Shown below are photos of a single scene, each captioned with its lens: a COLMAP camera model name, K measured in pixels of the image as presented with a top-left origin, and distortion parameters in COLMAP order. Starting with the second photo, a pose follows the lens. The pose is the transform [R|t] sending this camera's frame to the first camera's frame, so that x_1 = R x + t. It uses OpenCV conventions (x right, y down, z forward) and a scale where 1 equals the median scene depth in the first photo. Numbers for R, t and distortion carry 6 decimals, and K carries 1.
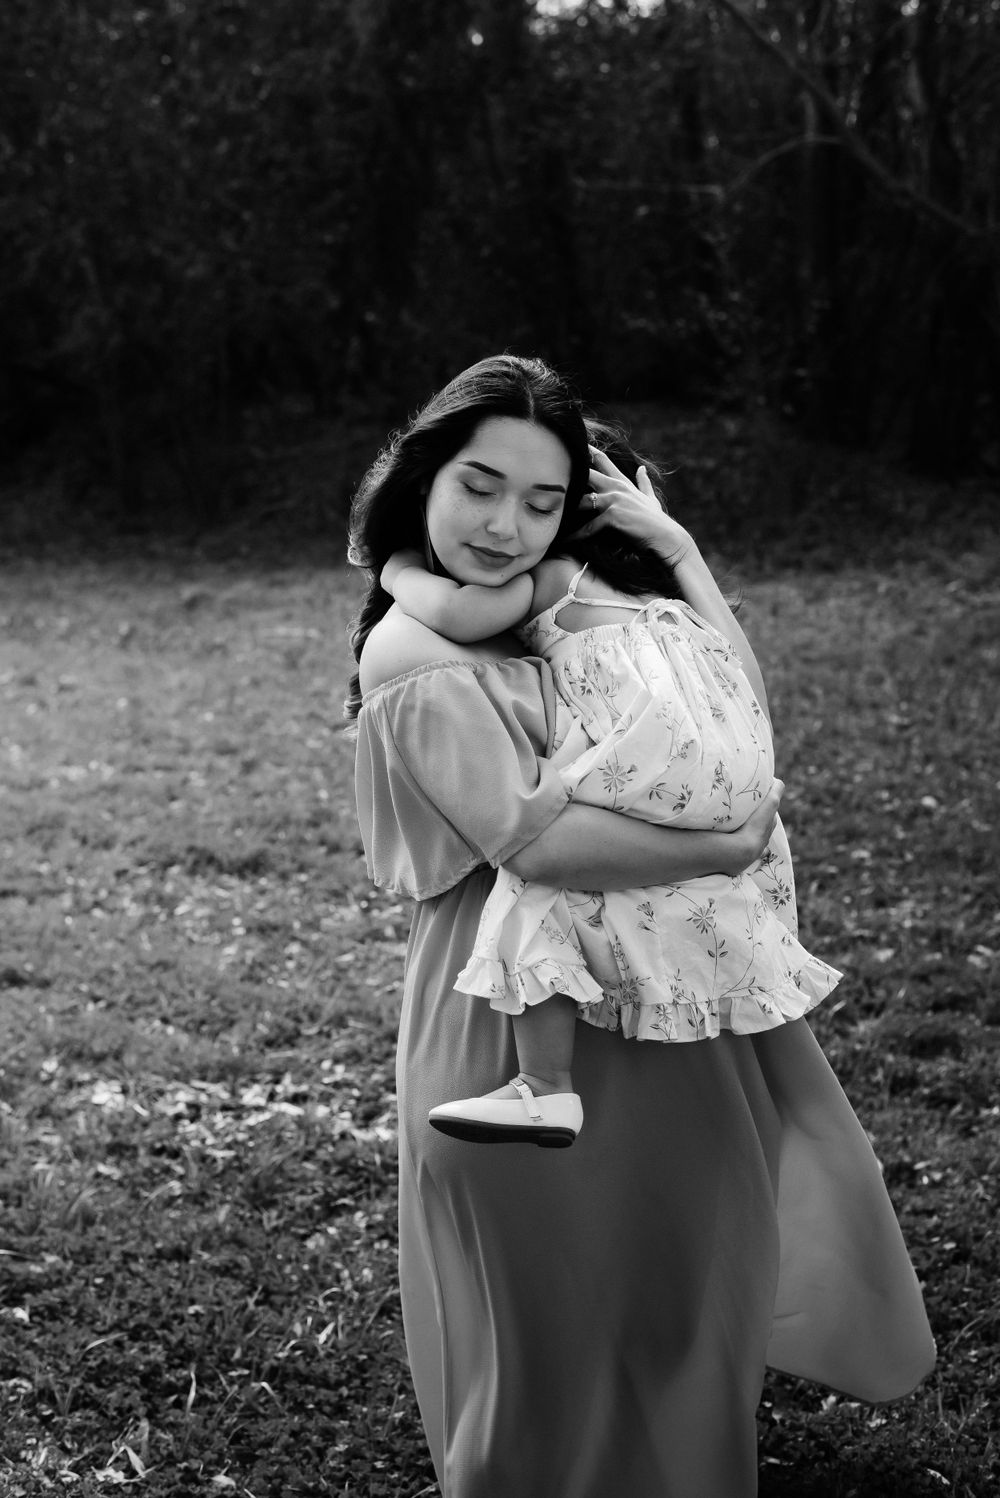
lens RADIAL K [[2271.7, 0, 500.0], [0, 2271.7, 749.0], [0, 0, 1]] dist [-0.090852, -0.015878]
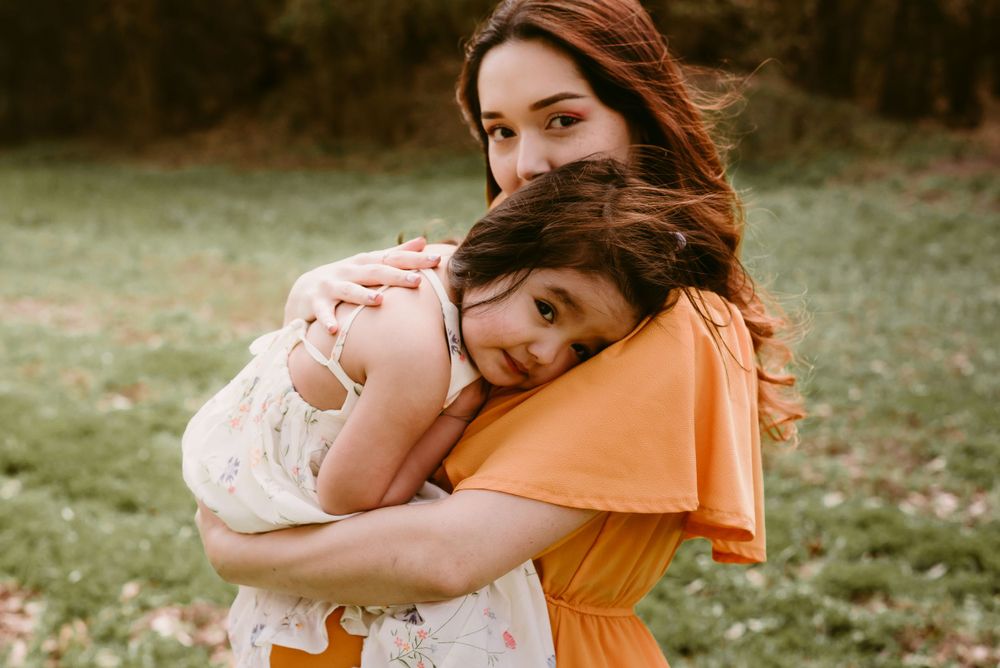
lens RADIAL K [[1496.9, 0, 500.0], [0, 1496.9, 334.0], [0, 0, 1]] dist [-0.003697, 0.000230]
pose [[0.997306, 0.018818, -0.070905, 0.047660], [-0.017140, 0.999560, 0.024212, -0.017764], [0.071330, -0.022932, 0.997189, 0.184928]]
